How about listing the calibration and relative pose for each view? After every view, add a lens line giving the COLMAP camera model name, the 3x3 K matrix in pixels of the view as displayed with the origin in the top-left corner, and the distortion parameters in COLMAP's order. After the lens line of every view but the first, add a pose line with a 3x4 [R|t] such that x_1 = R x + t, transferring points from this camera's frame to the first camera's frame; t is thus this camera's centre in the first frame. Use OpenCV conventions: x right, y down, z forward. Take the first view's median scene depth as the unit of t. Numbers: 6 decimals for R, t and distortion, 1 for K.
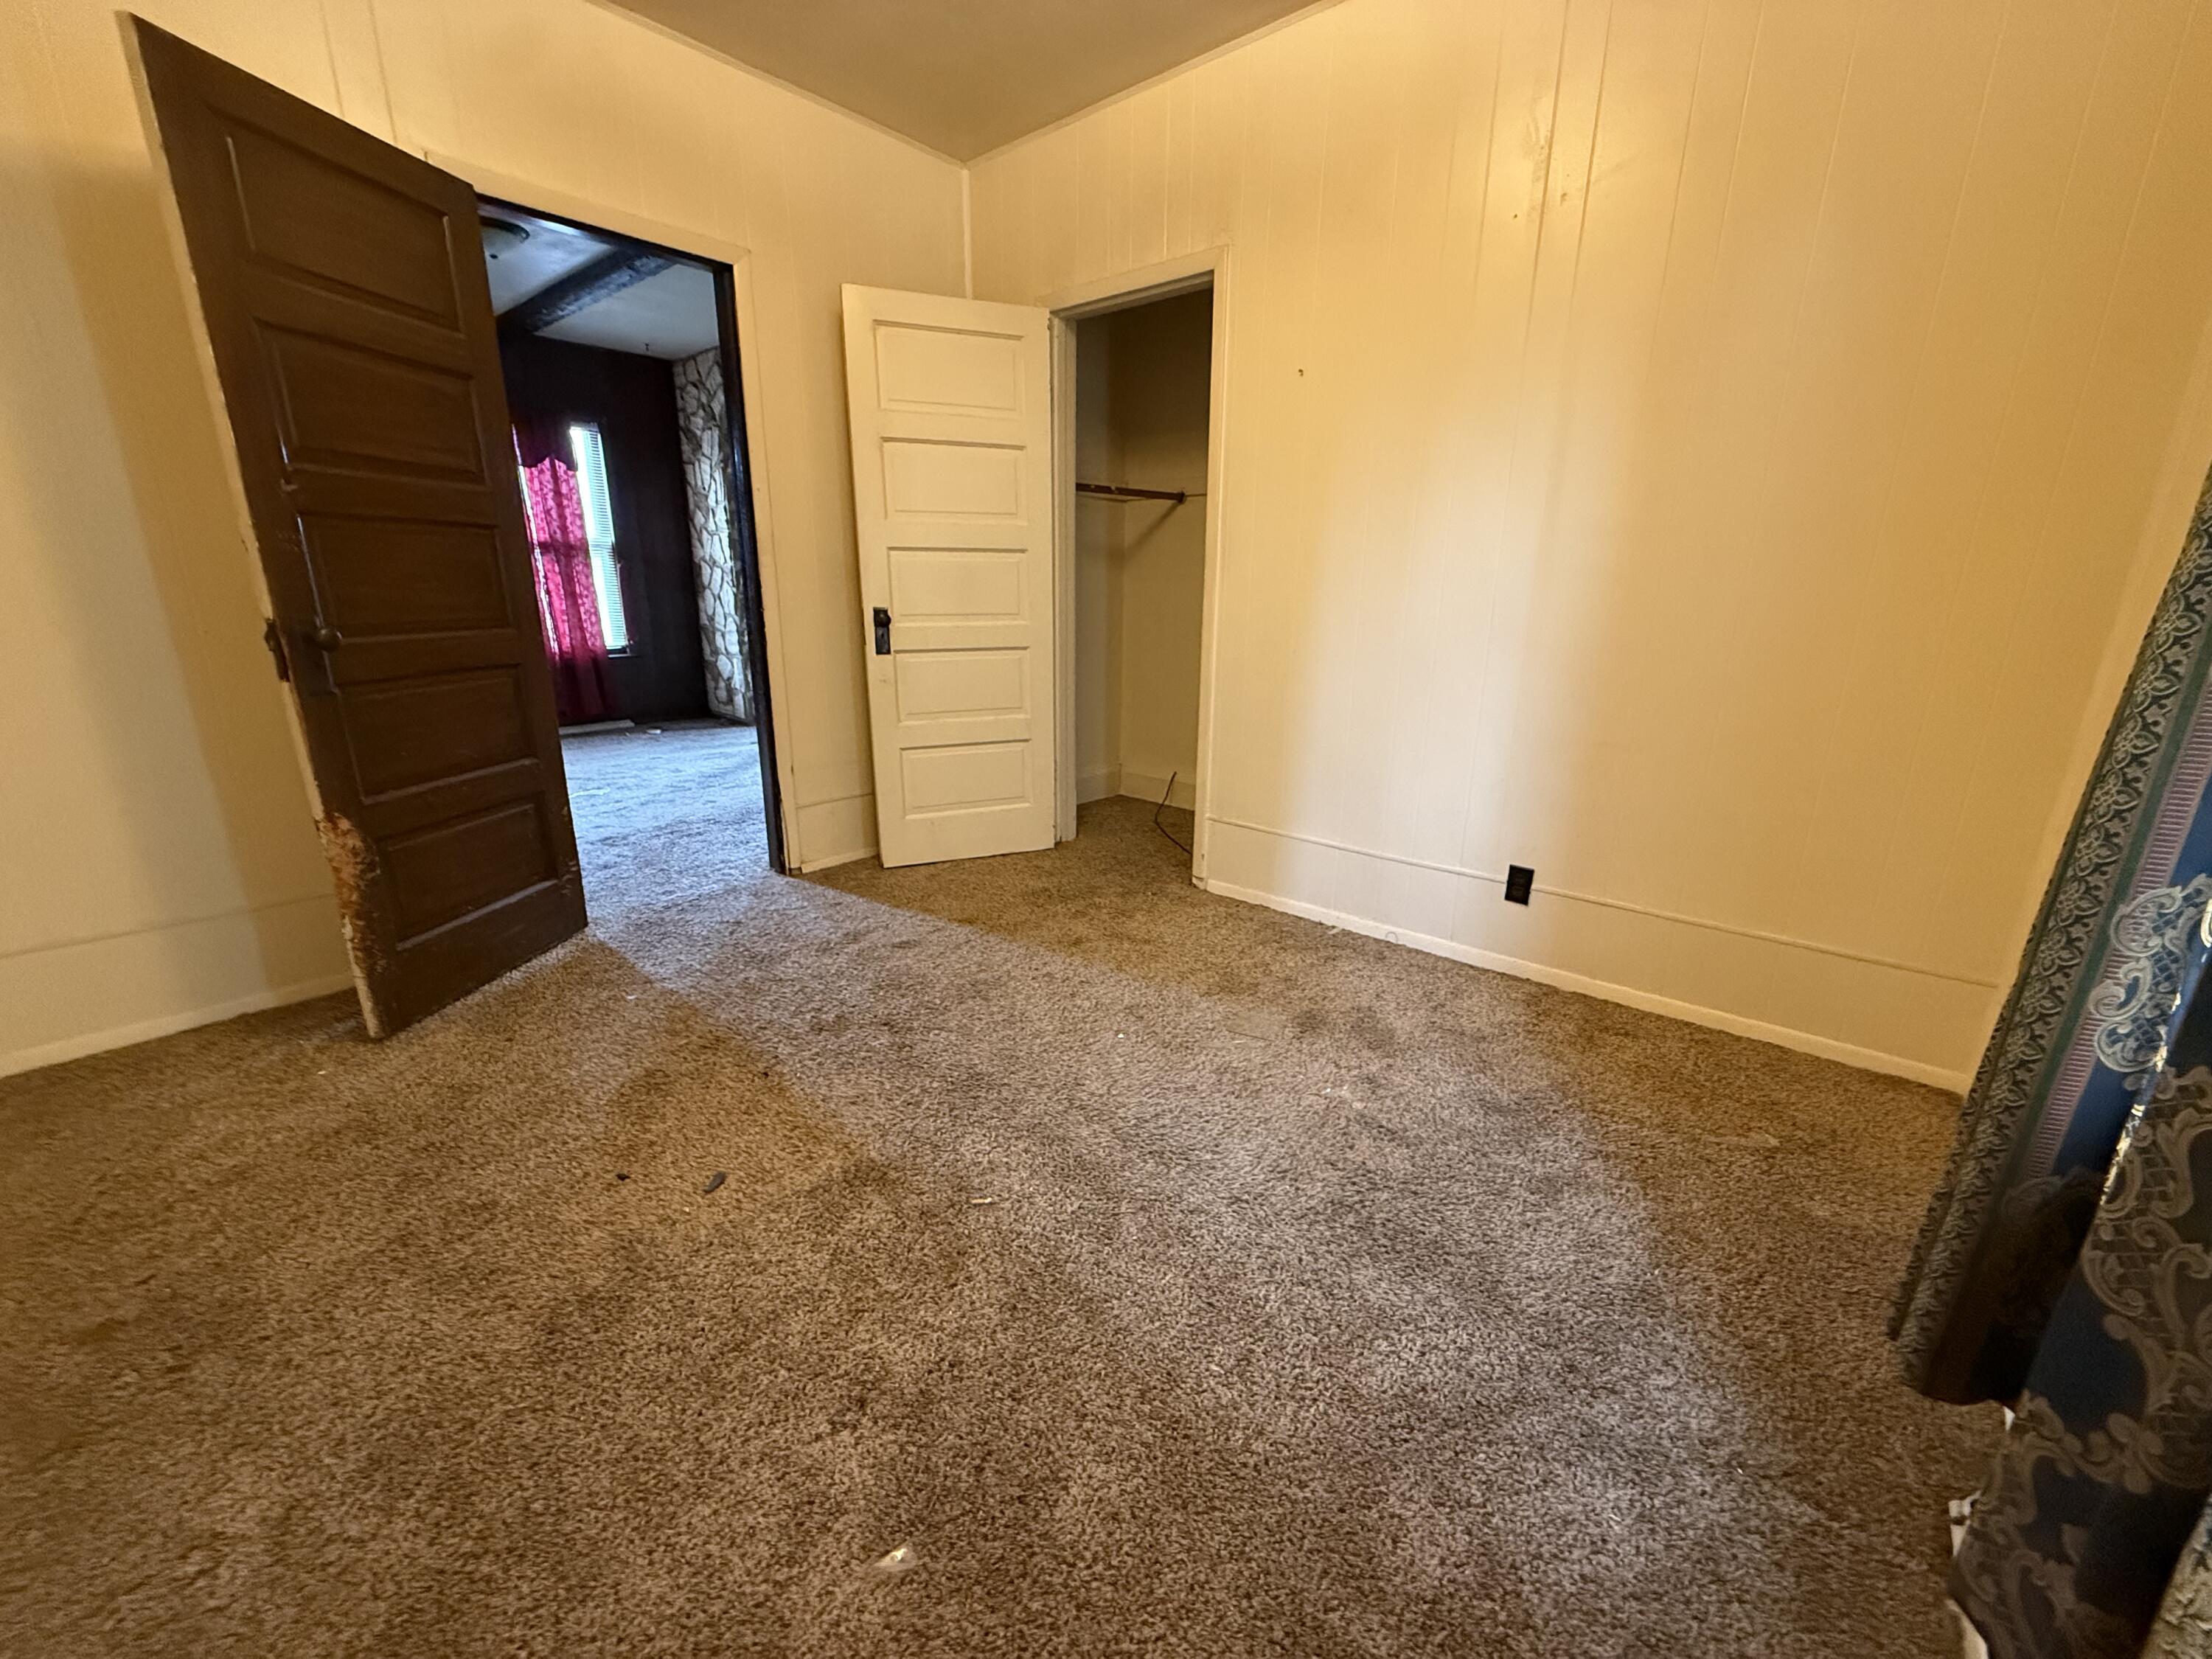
lens RADIAL K [[887.9, 0, 1101.3], [0, 887.9, 832.6], [0, 0, 1]] dist [0.000742, 0.000032]
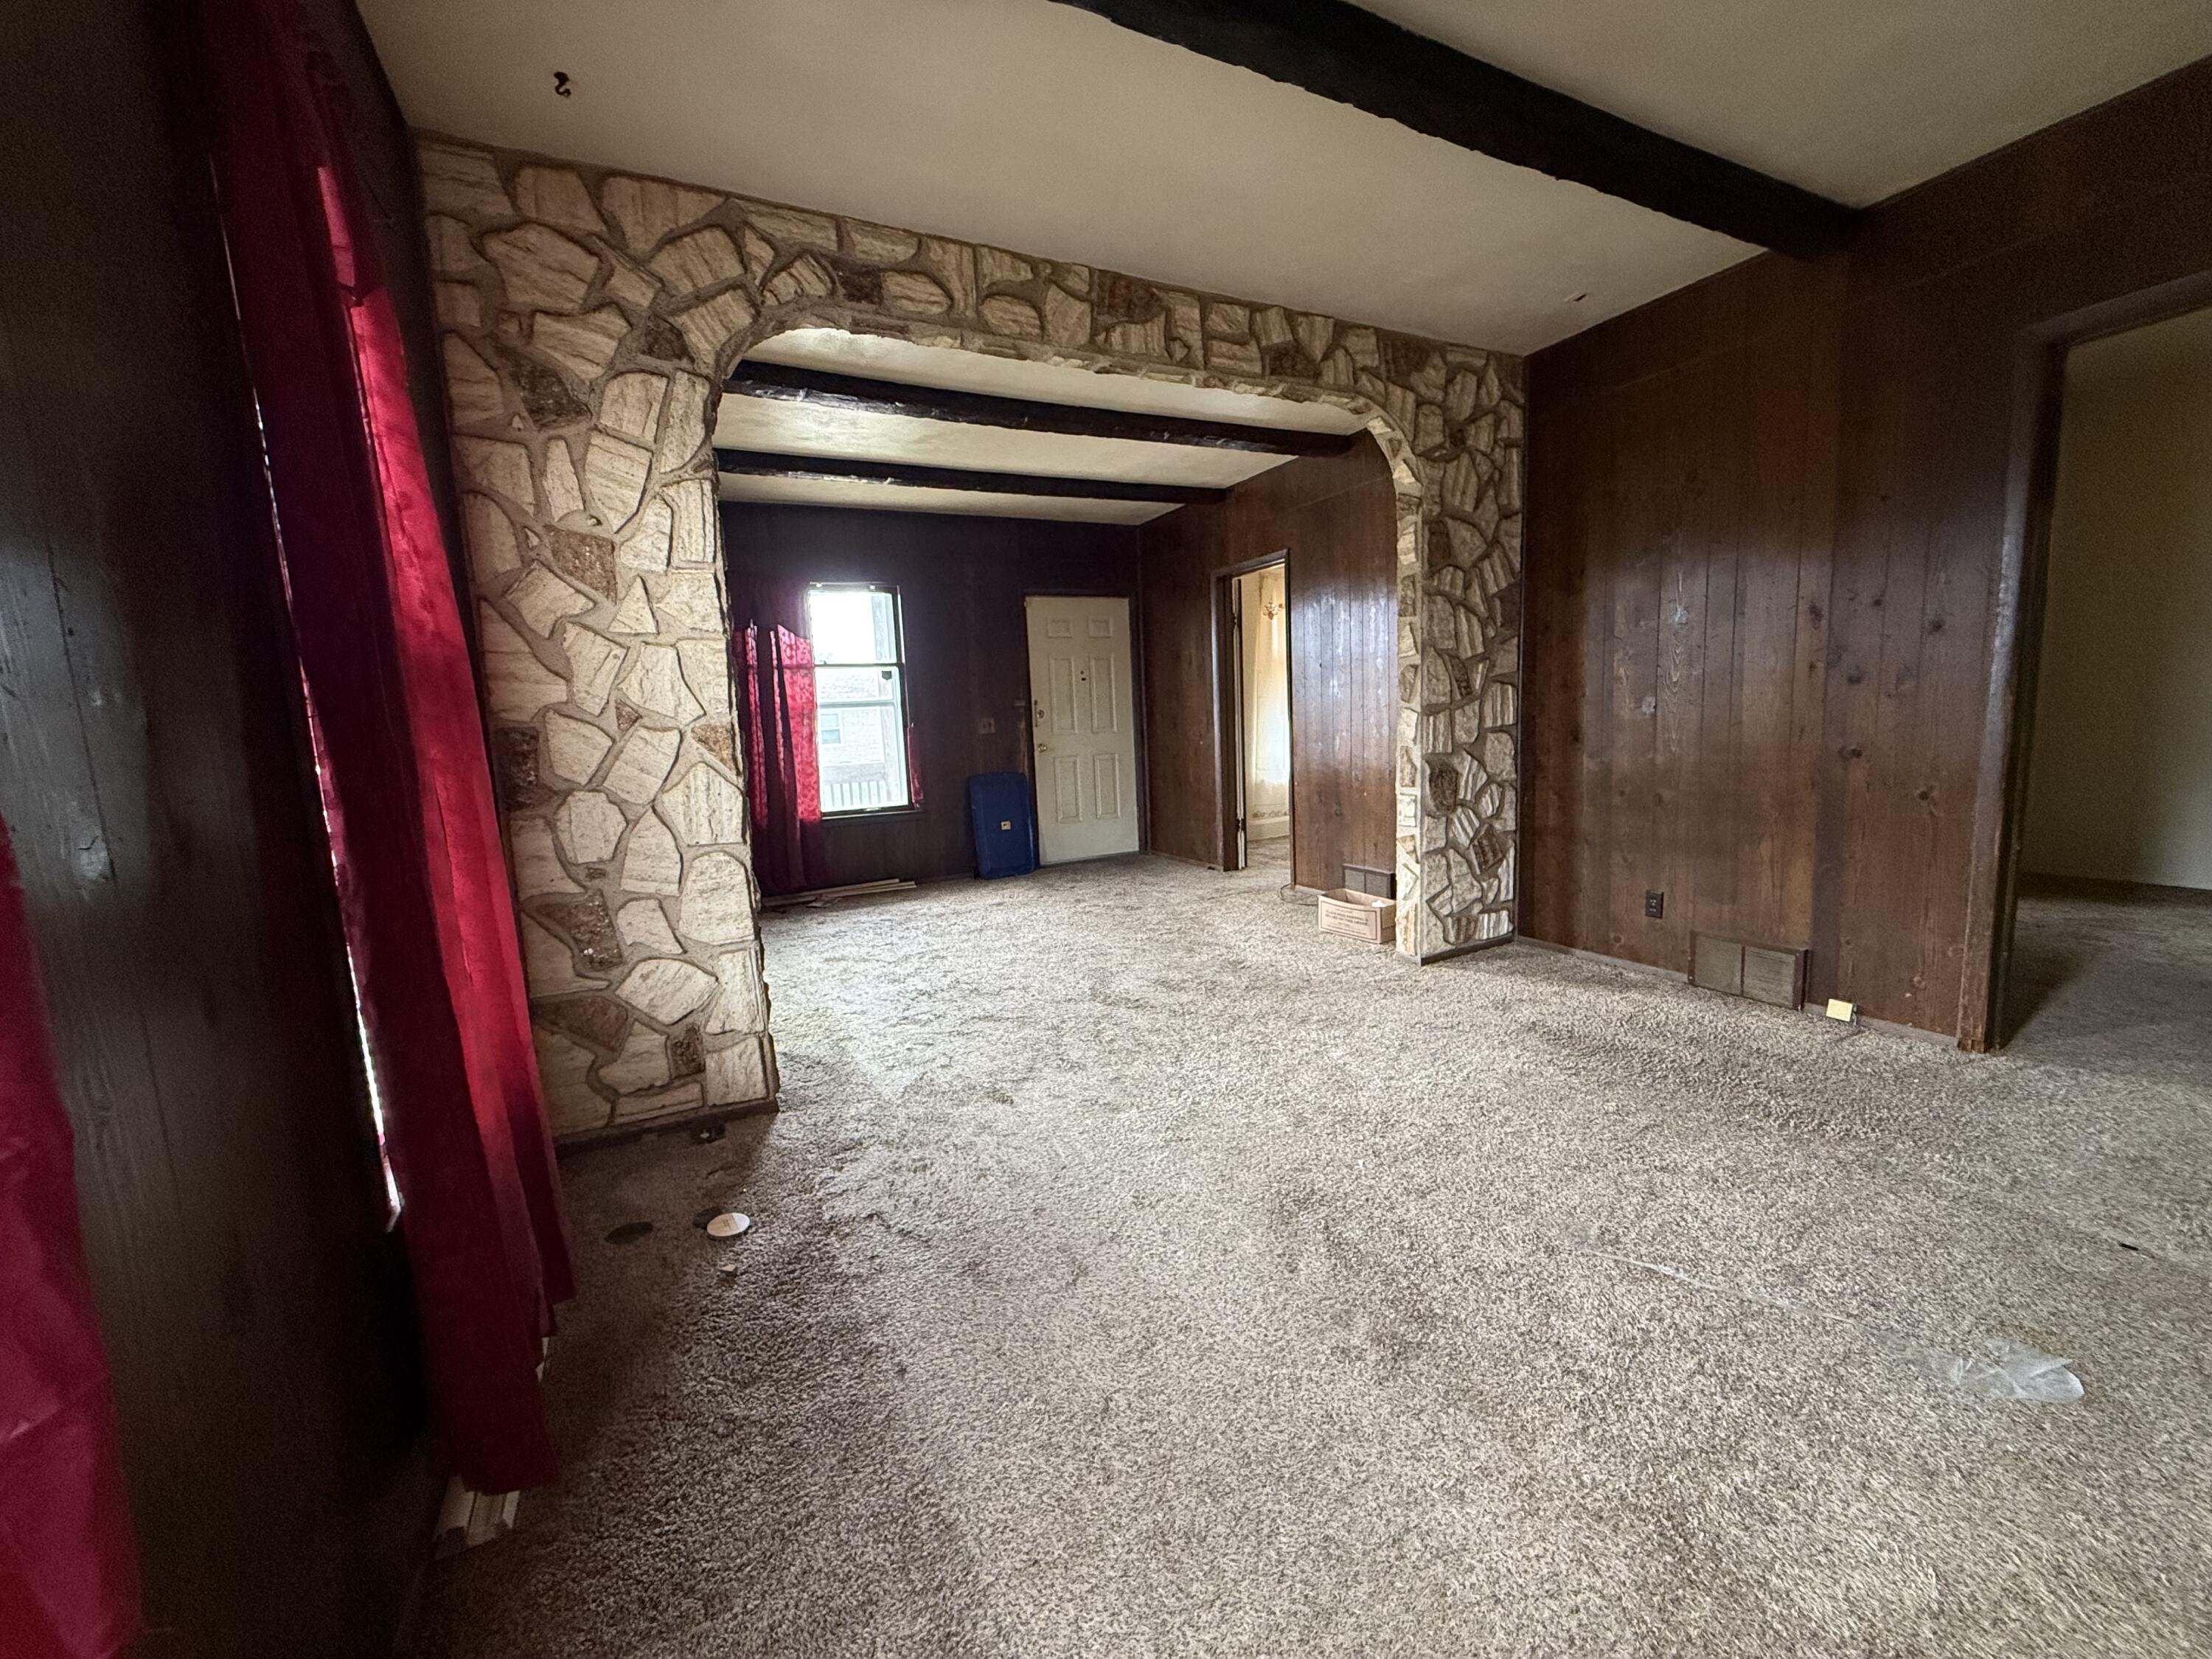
lens RADIAL K [[887.9, 0, 1101.3], [0, 887.9, 832.6], [0, 0, 1]] dist [0.000742, 0.000032]
pose [[0.380451, -0.138241, 0.914410, -0.702492], [0.299730, 0.953825, 0.019493, -0.208387], [-0.874882, 0.266660, 0.404319, 0.696314]]
